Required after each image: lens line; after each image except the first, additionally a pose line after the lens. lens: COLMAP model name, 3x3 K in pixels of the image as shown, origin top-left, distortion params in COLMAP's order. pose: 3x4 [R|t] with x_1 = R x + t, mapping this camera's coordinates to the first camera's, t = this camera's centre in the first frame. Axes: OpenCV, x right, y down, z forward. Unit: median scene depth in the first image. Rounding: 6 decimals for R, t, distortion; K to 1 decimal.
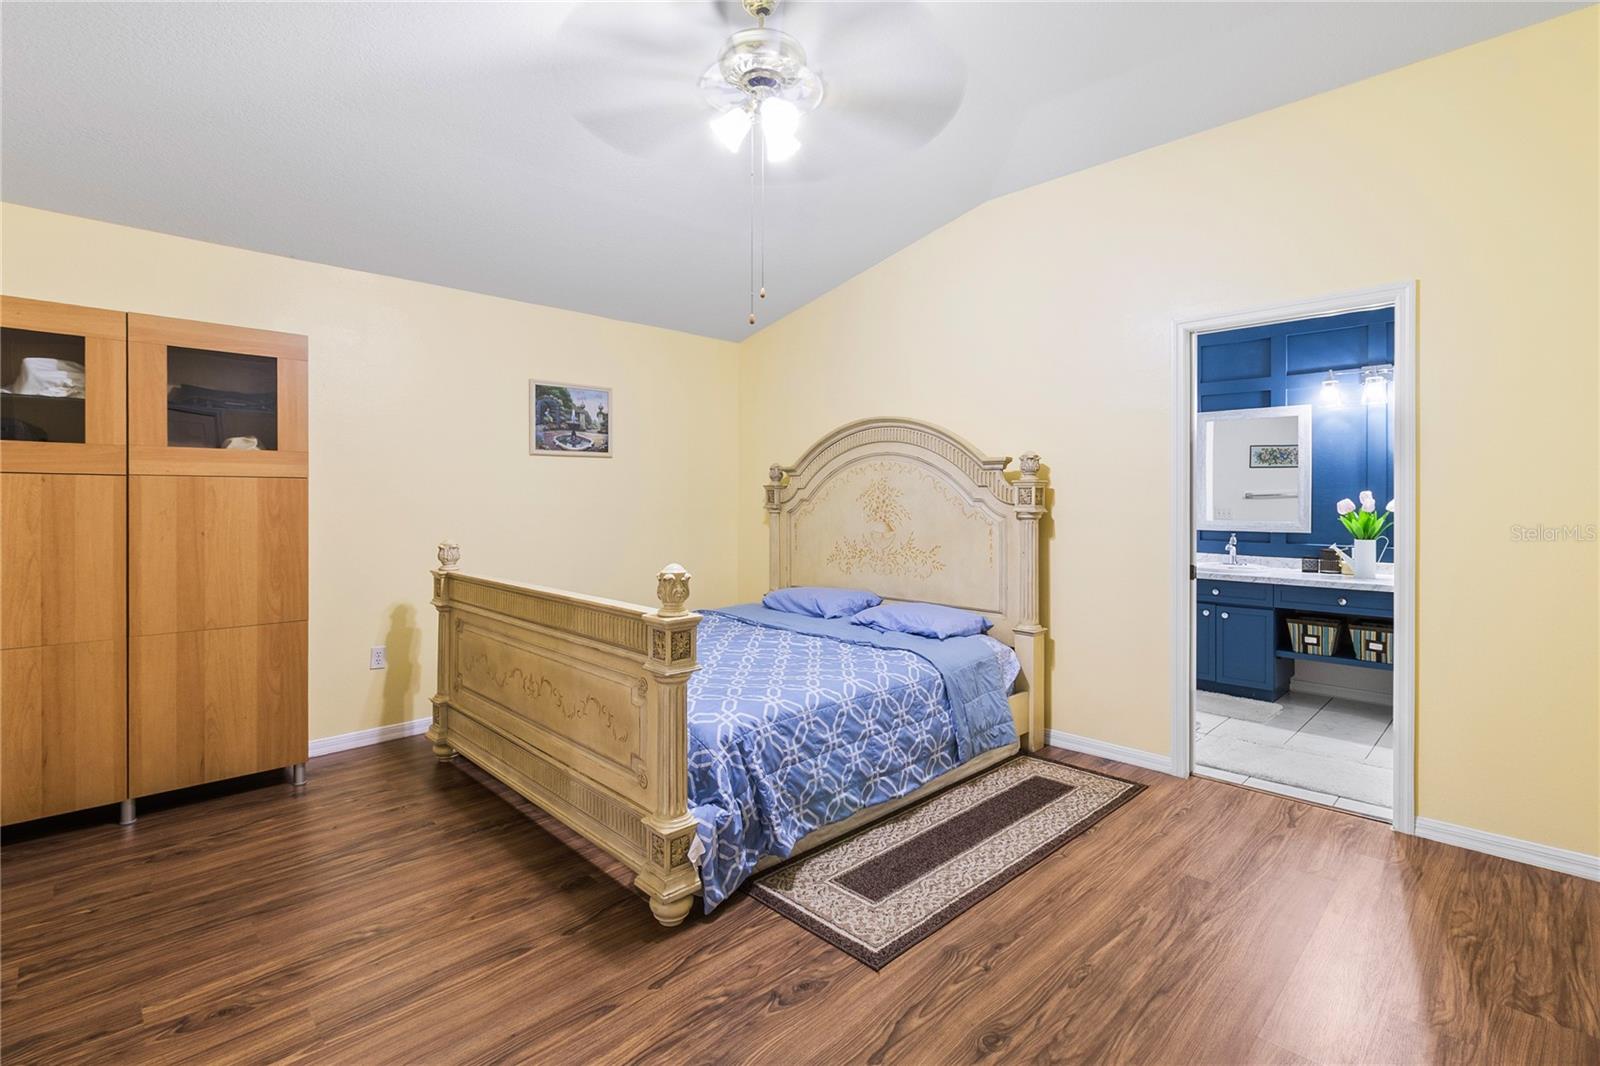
lens RADIAL K [[739.3, 0, 807.7], [0, 739.3, 508.7], [0, 0, 1]] dist [0.002710, 0.000700]
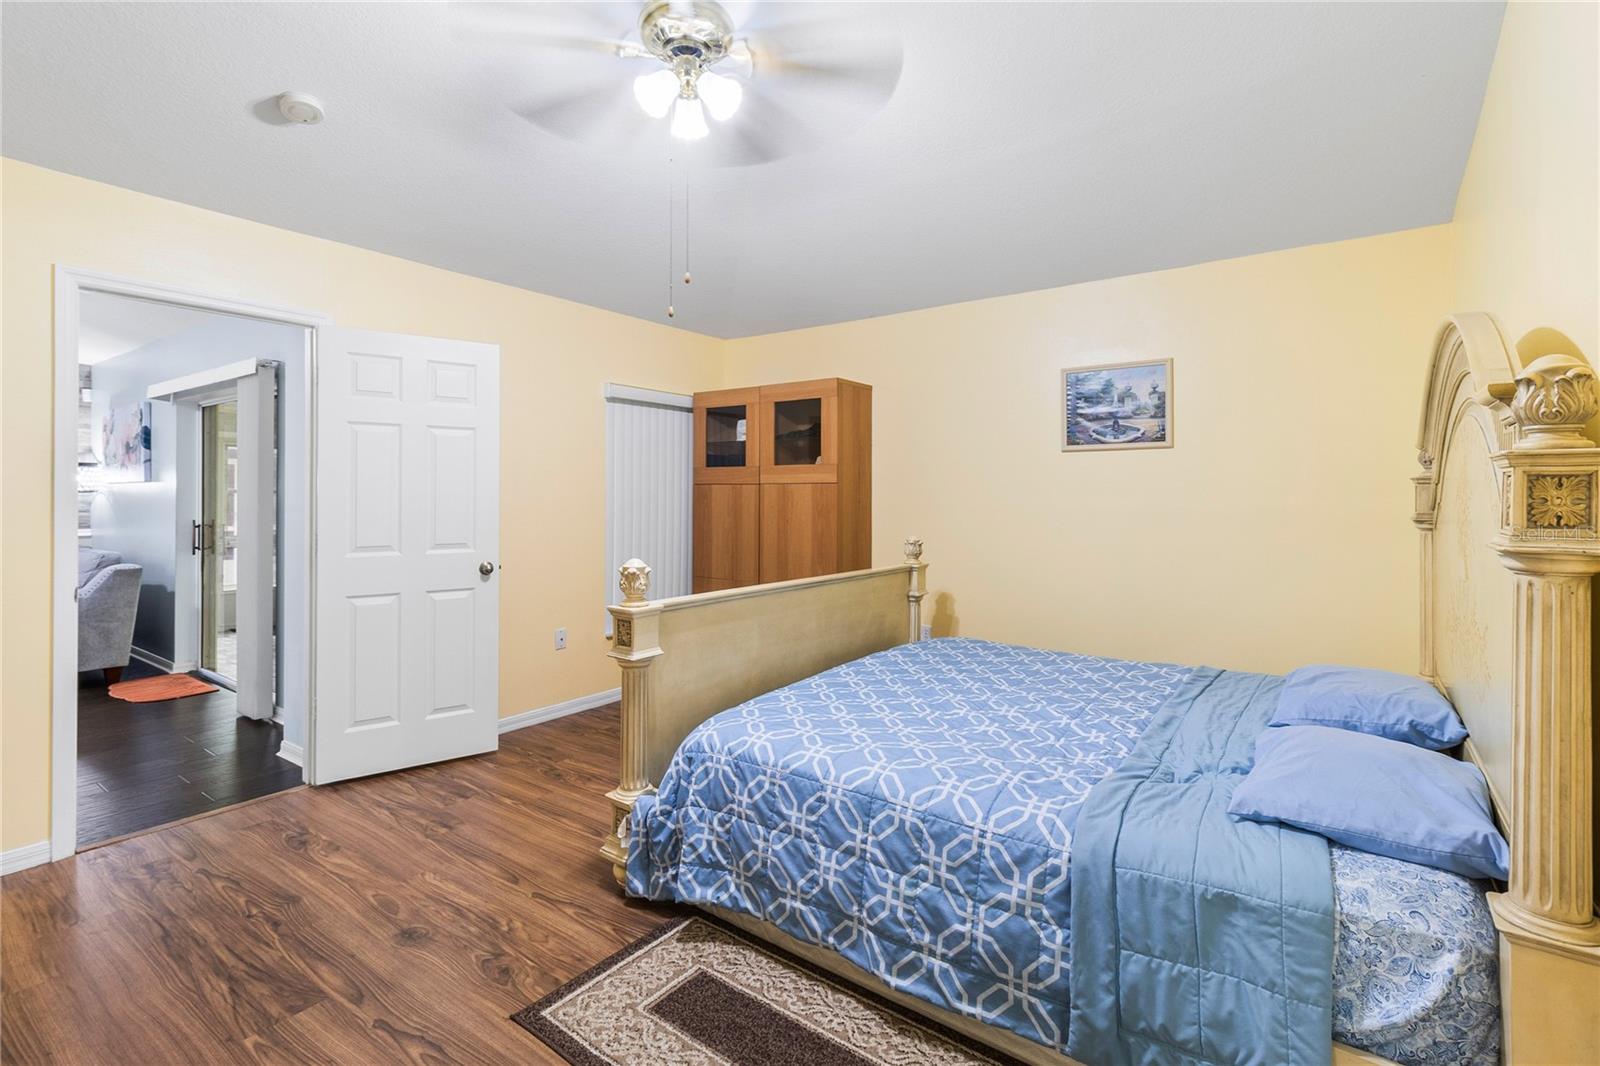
lens RADIAL K [[740.5, 0, 808.5], [0, 740.5, 496.5], [0, 0, 1]] dist [0.002139, 0.000020]
pose [[0.161953, 0.000326, -0.986798, 0.751984], [-0.017435, 0.999845, -0.002531, -0.015702], [0.986644, 0.017615, 0.161933, 0.858089]]
